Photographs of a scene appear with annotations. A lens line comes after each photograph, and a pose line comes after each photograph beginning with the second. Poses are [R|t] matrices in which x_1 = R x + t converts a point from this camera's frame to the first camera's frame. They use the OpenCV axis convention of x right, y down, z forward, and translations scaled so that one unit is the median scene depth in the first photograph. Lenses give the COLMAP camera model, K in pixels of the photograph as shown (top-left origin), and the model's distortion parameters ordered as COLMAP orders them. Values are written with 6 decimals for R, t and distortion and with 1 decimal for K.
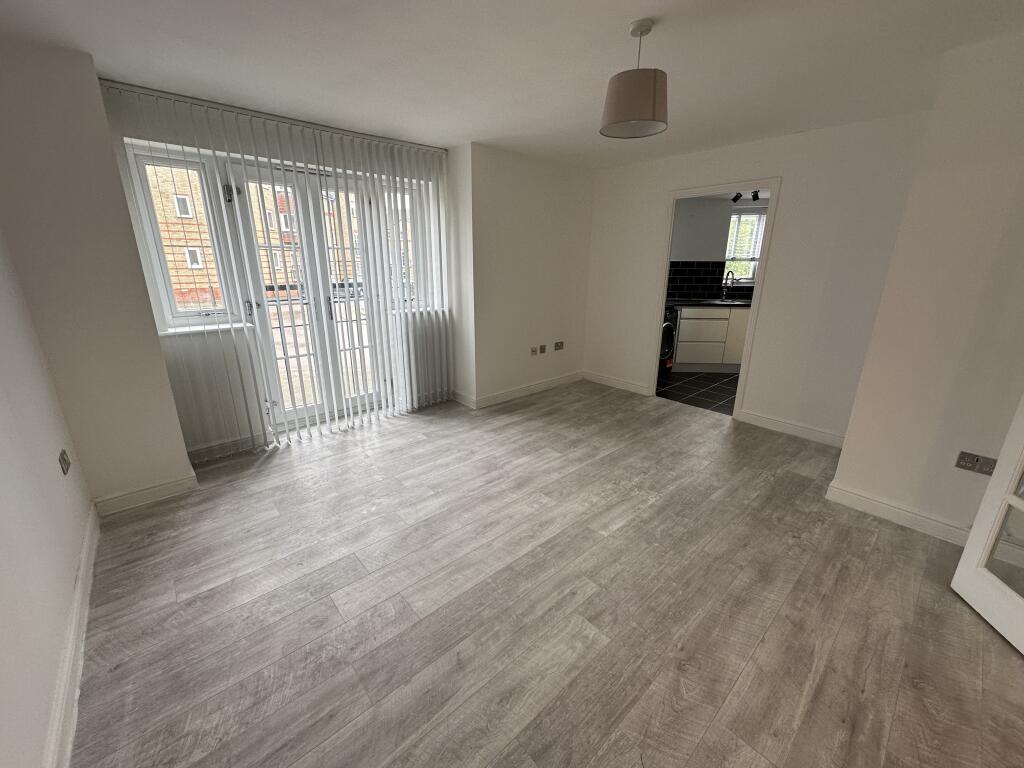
lens RADIAL K [[410.0, 0, 514.1], [0, 410.0, 383.9], [0, 0, 1]] dist [-0.001117, 0.000066]
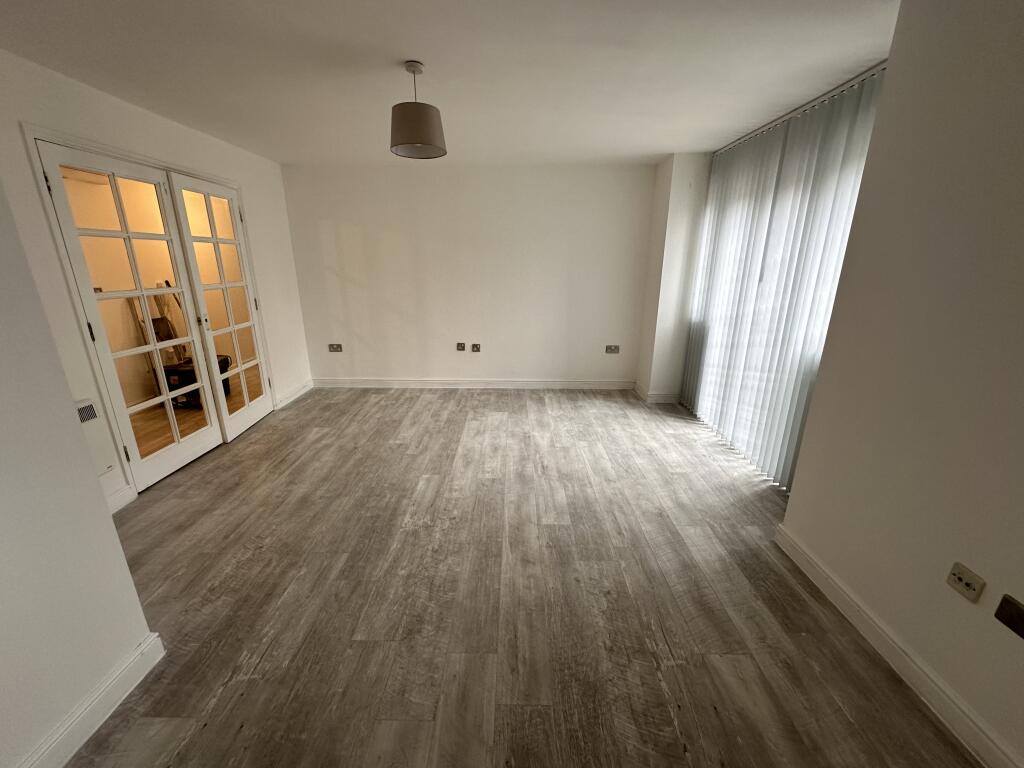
lens RADIAL K [[410.0, 0, 510.4], [0, 410.0, 383.0], [0, 0, 1]] dist [-0.001117, 0.000066]
pose [[-0.678349, 0.203026, -0.706132, 0.766319], [-0.218631, 0.861754, 0.457799, -0.457303], [0.701457, 0.464930, -0.540183, 1.511676]]
